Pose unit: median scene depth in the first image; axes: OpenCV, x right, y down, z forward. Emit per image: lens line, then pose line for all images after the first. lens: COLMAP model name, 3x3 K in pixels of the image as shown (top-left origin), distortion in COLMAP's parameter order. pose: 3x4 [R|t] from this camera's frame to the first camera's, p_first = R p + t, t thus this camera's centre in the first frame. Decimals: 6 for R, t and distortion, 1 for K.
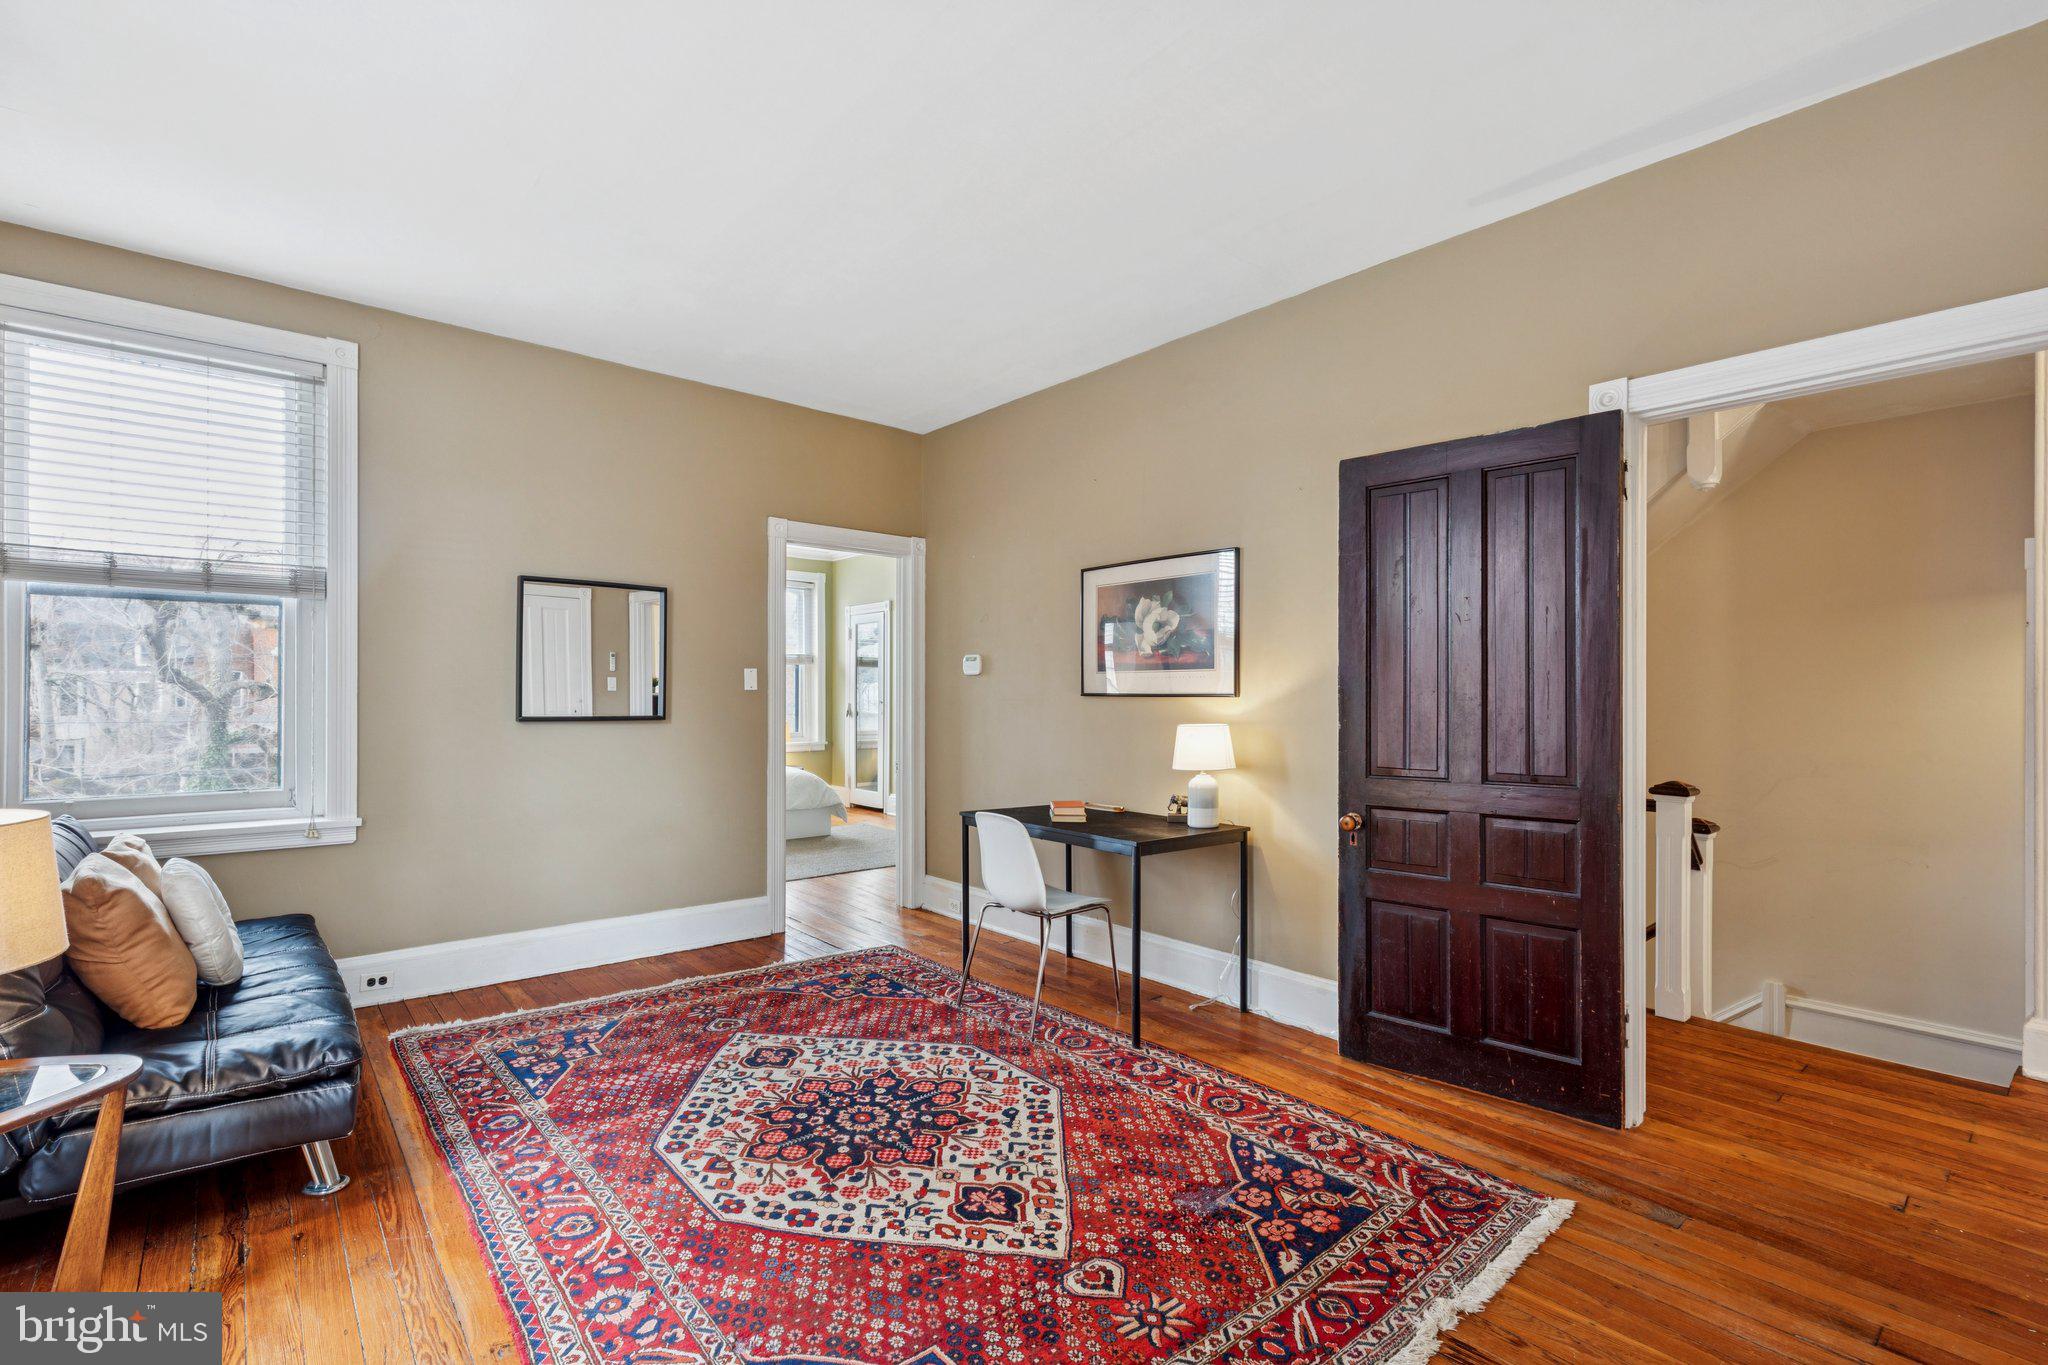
lens RADIAL K [[928.5, 0, 1032.2], [0, 928.5, 696.3], [0, 0, 1]] dist [0.013768, -0.000503]
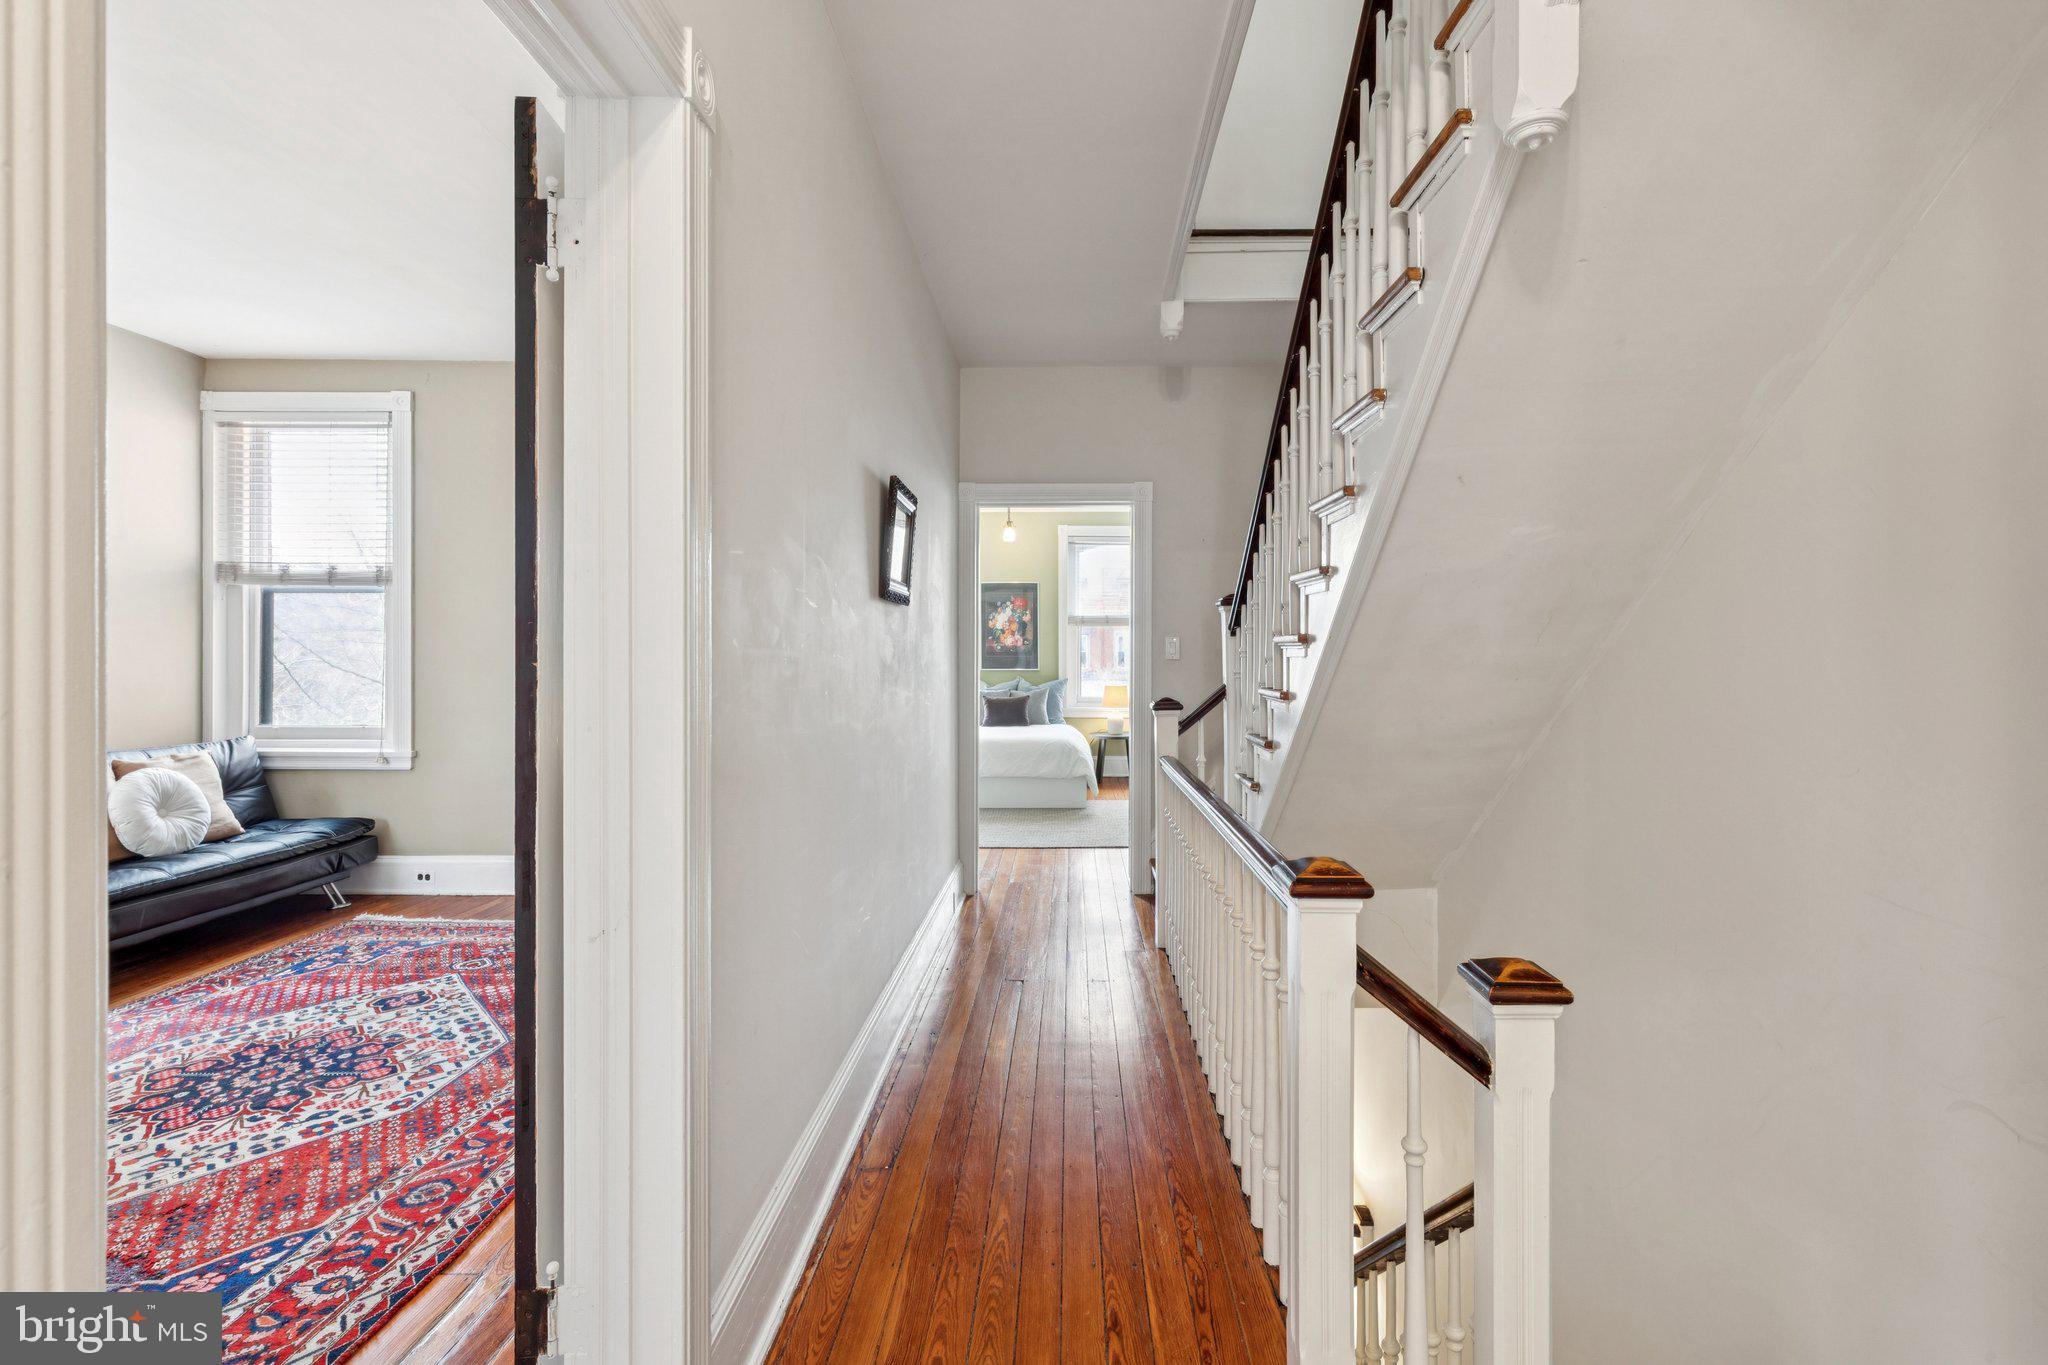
lens RADIAL K [[967.1, 0, 1074.6], [0, 967.1, 658.8], [0, 0, 1]] dist [0.011715, -0.000277]
pose [[0.752006, 0.000449, -0.659156, 1.139445], [-0.000136, 1.000000, 0.000526, -0.000262], [0.659156, -0.000306, 0.752006, 0.752839]]
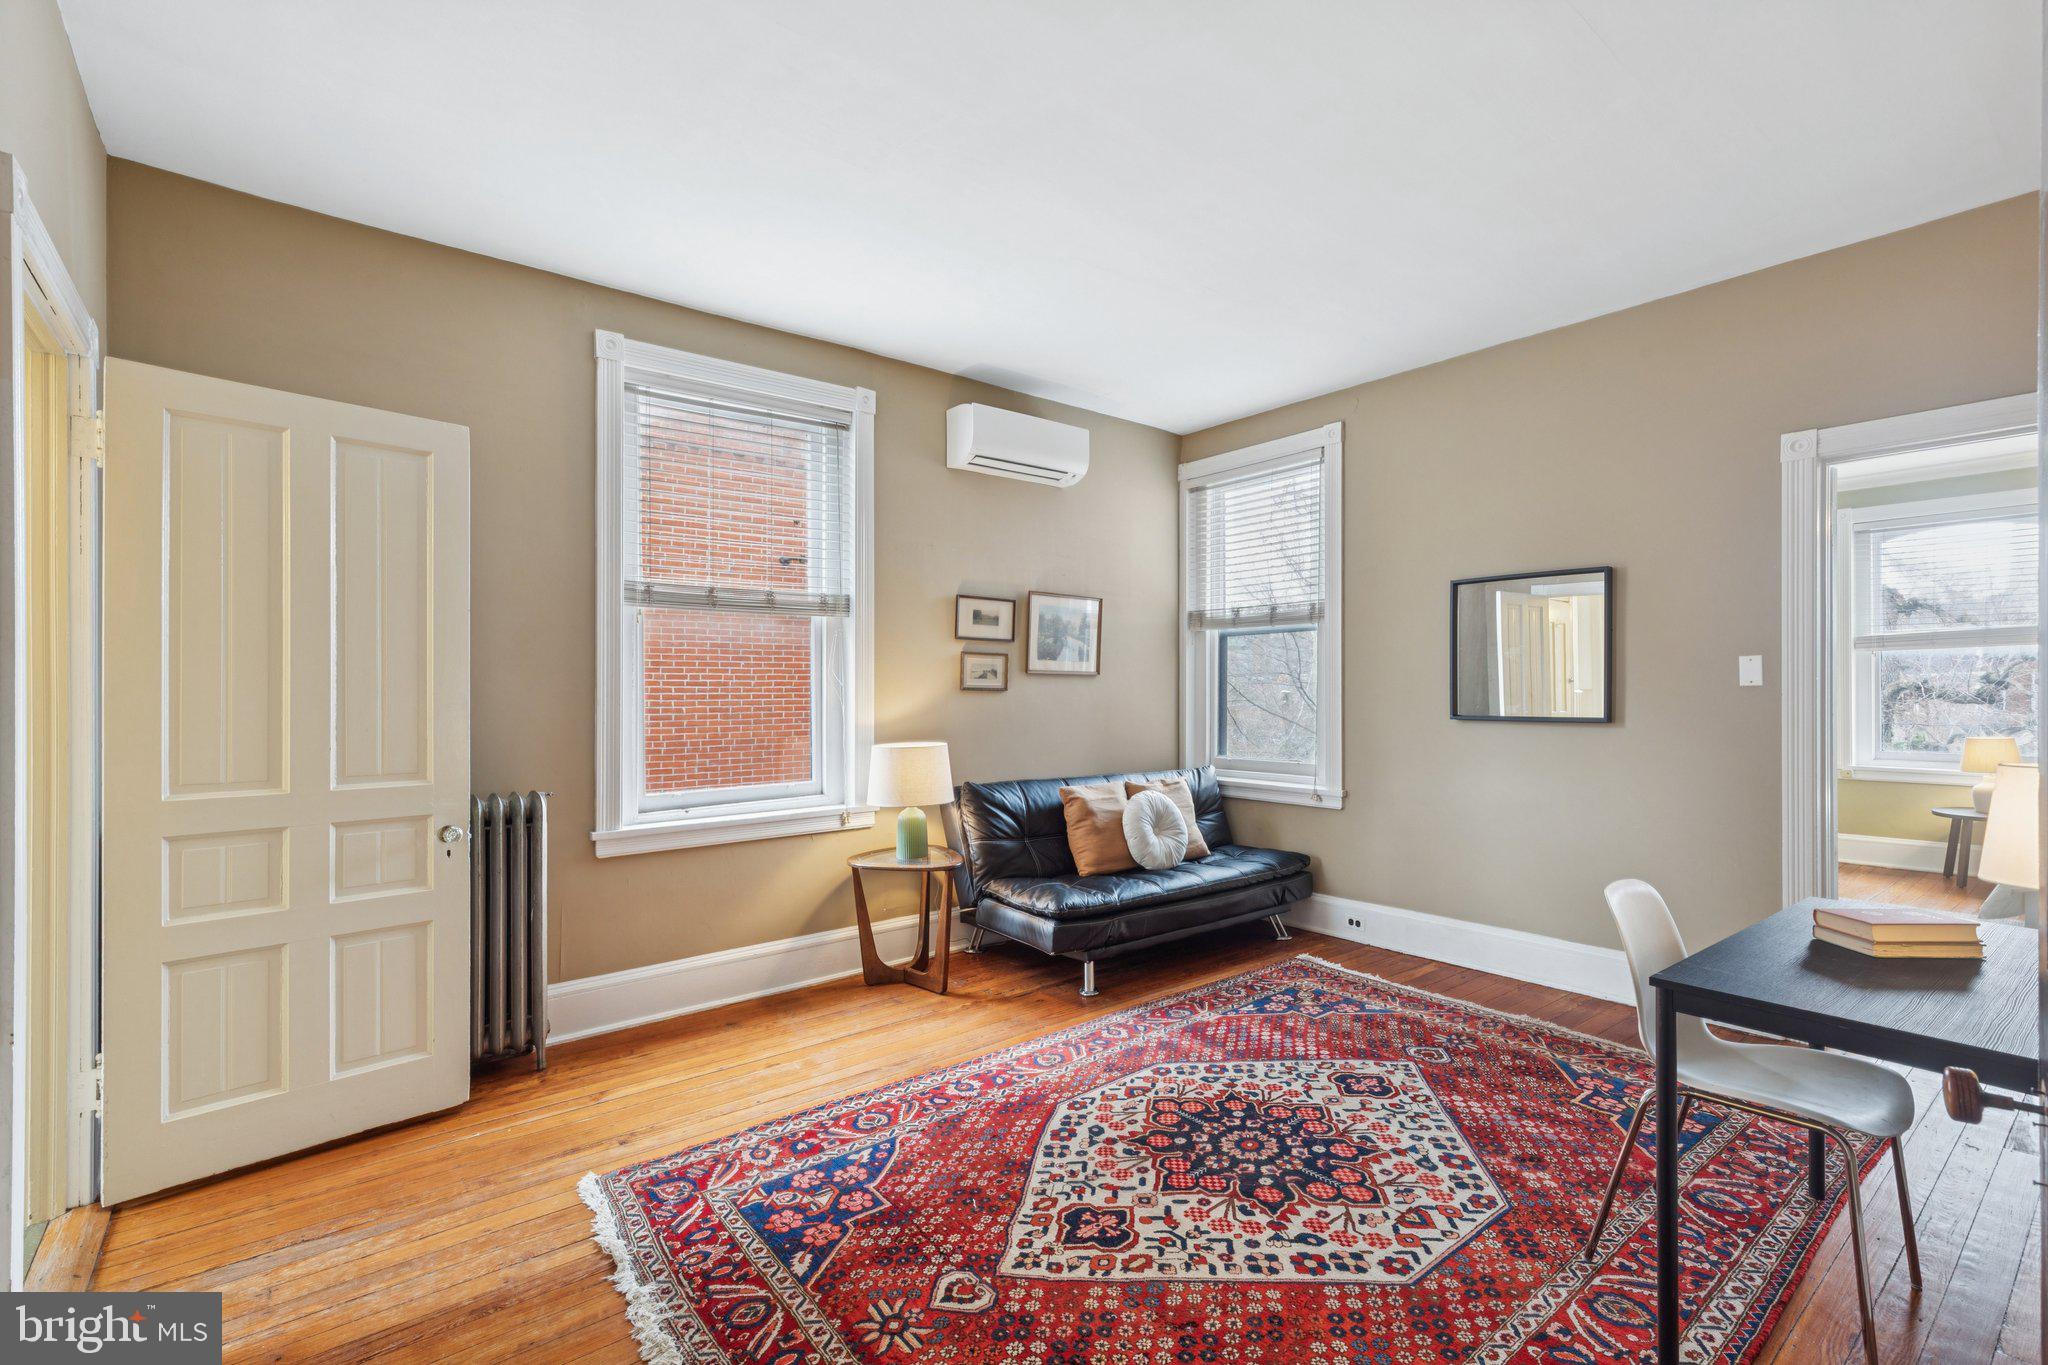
lens RADIAL K [[928.5, 0, 1014.3], [0, 928.5, 690.4], [0, 0, 1]] dist [0.013768, -0.000503]
pose [[-0.040809, -0.009759, -0.999119, 0.735956], [-0.000224, 0.999952, -0.009758, 0.007991], [0.999167, -0.000175, -0.040810, 0.775949]]
